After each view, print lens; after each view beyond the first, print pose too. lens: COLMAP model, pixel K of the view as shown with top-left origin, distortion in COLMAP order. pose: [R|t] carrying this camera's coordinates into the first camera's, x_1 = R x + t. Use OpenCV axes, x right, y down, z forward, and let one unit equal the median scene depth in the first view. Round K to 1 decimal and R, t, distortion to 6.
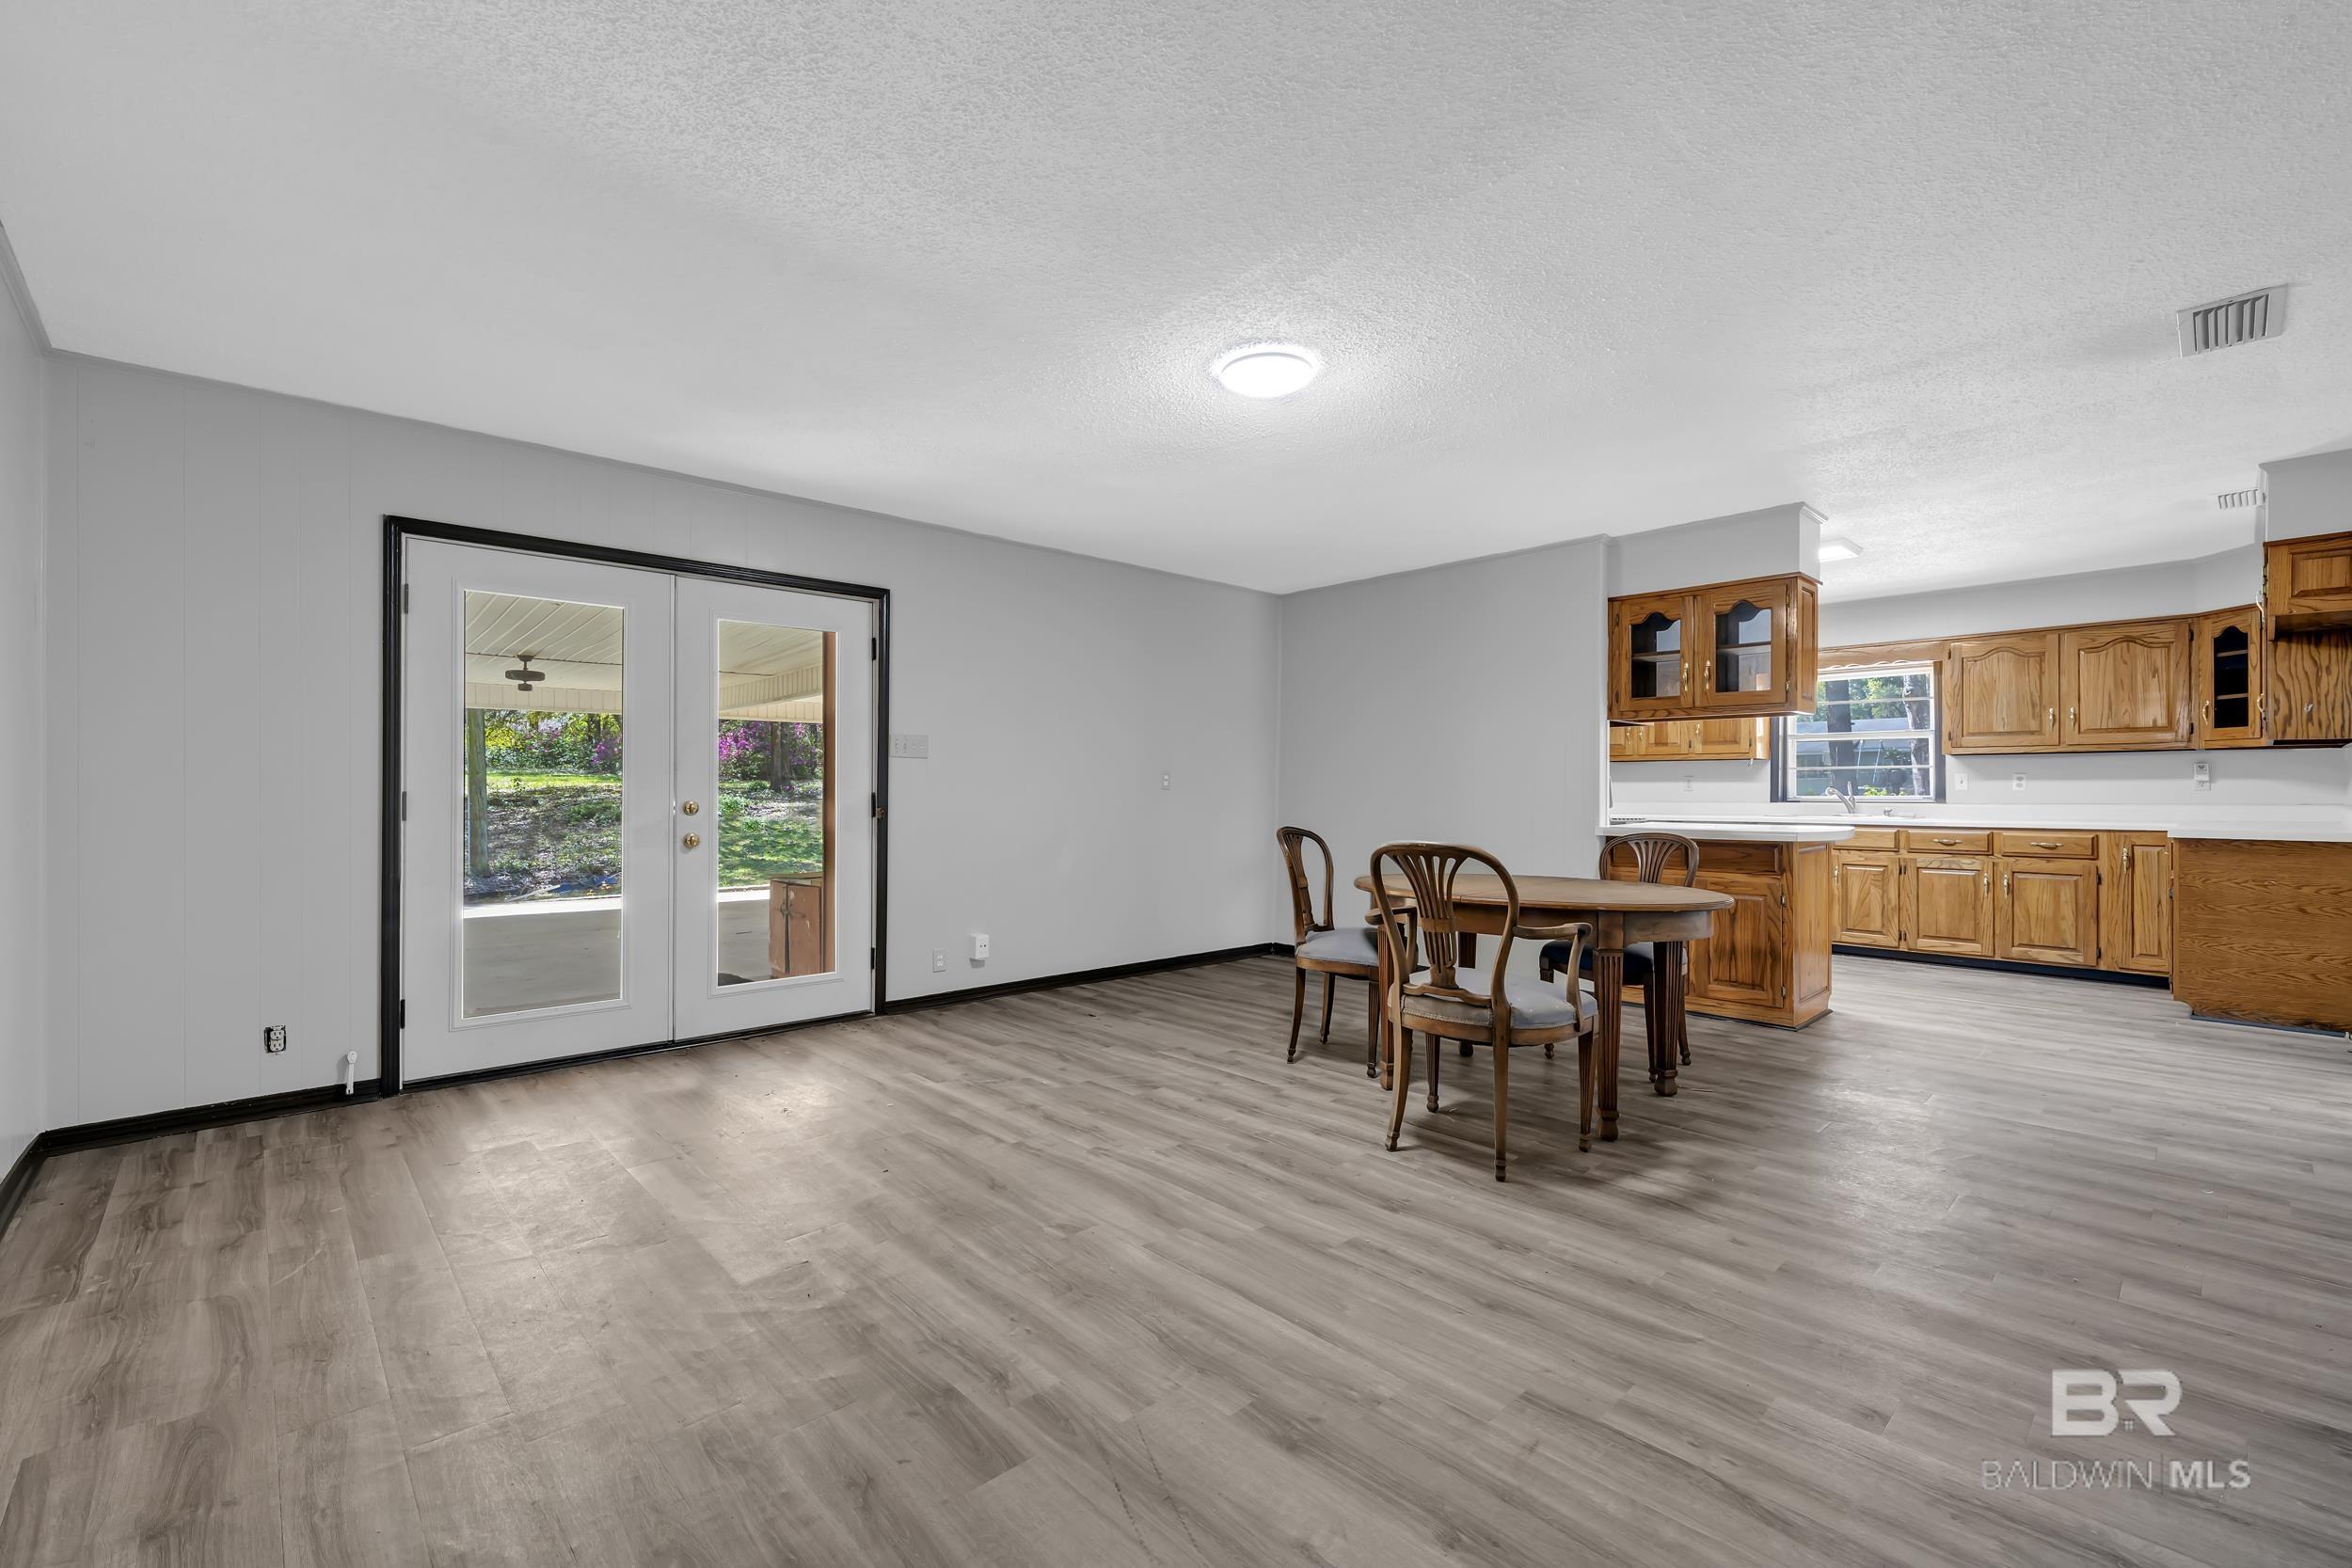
lens RADIAL K [[994.1, 0, 1176.0], [0, 994.1, 784.0], [0, 0, 1]] dist [-0.001220, 0.000101]
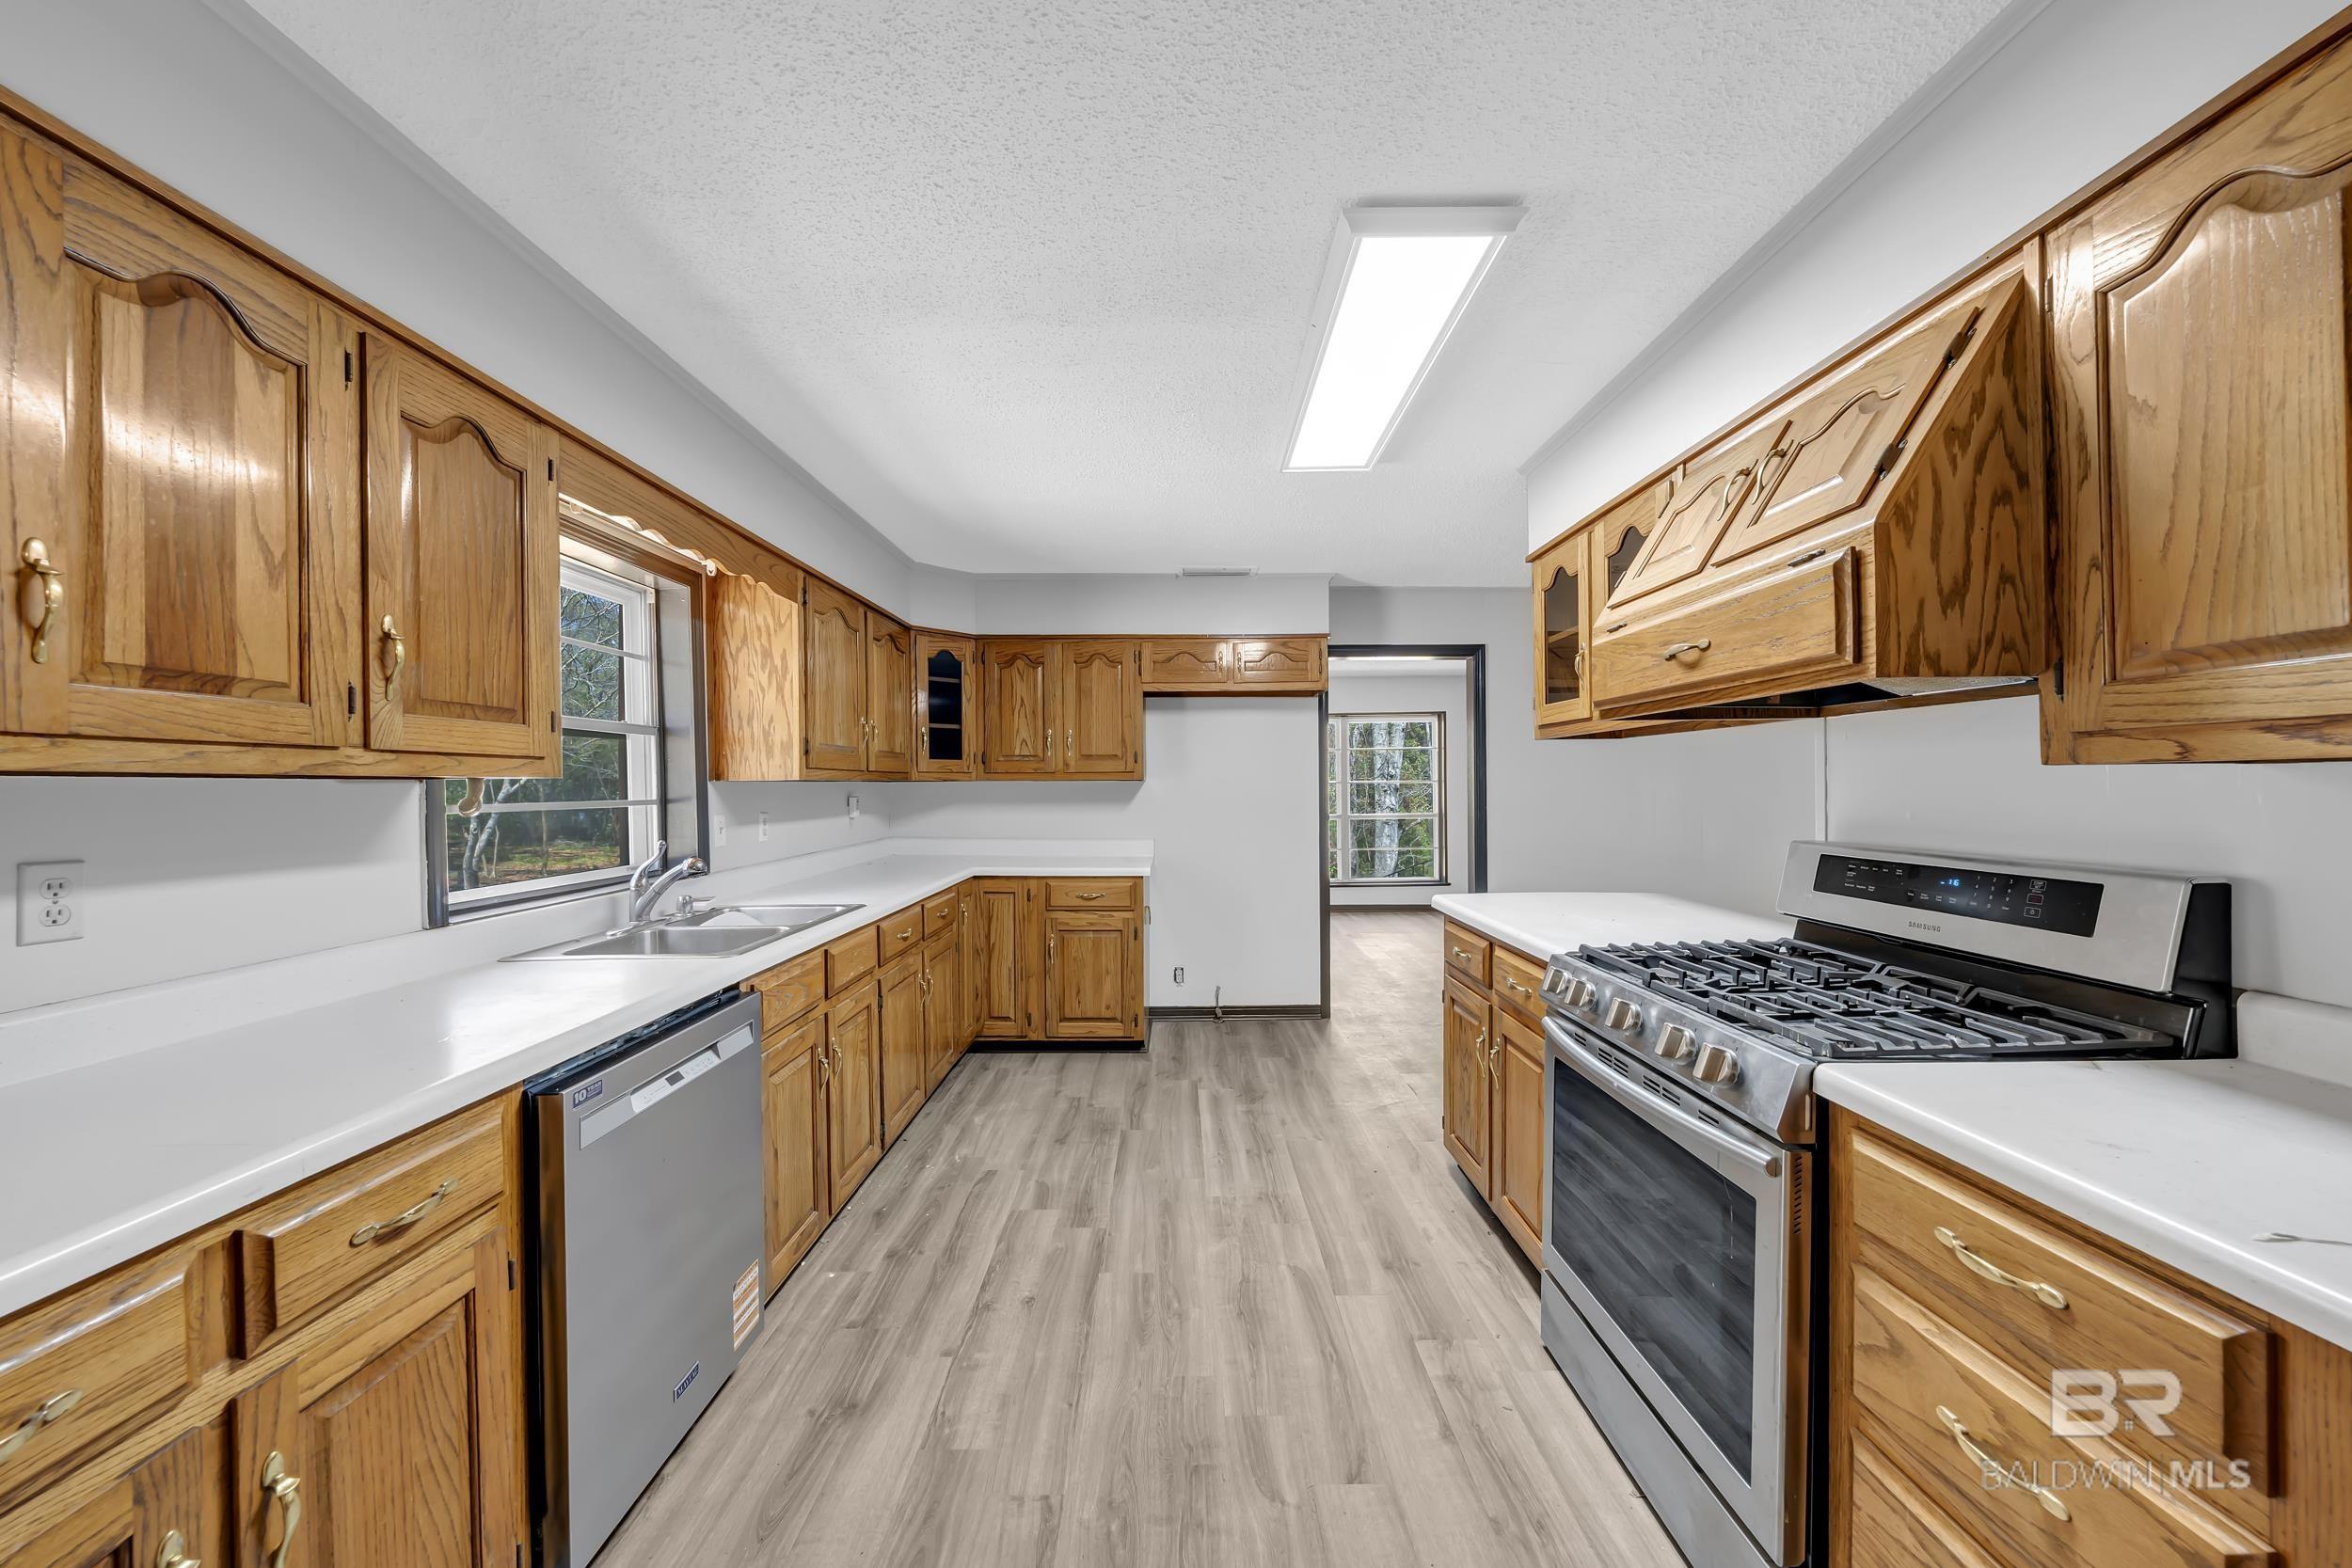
lens RADIAL K [[848.6, 0, 1171.1], [0, 848.6, 786.5], [0, 0, 1]] dist [-0.001000, -0.000047]
pose [[-0.727022, 0.001238, 0.686613, 0.495596], [-0.000156, 0.999998, -0.001969, -0.040662], [-0.686615, -0.001539, -0.727020, 1.911288]]
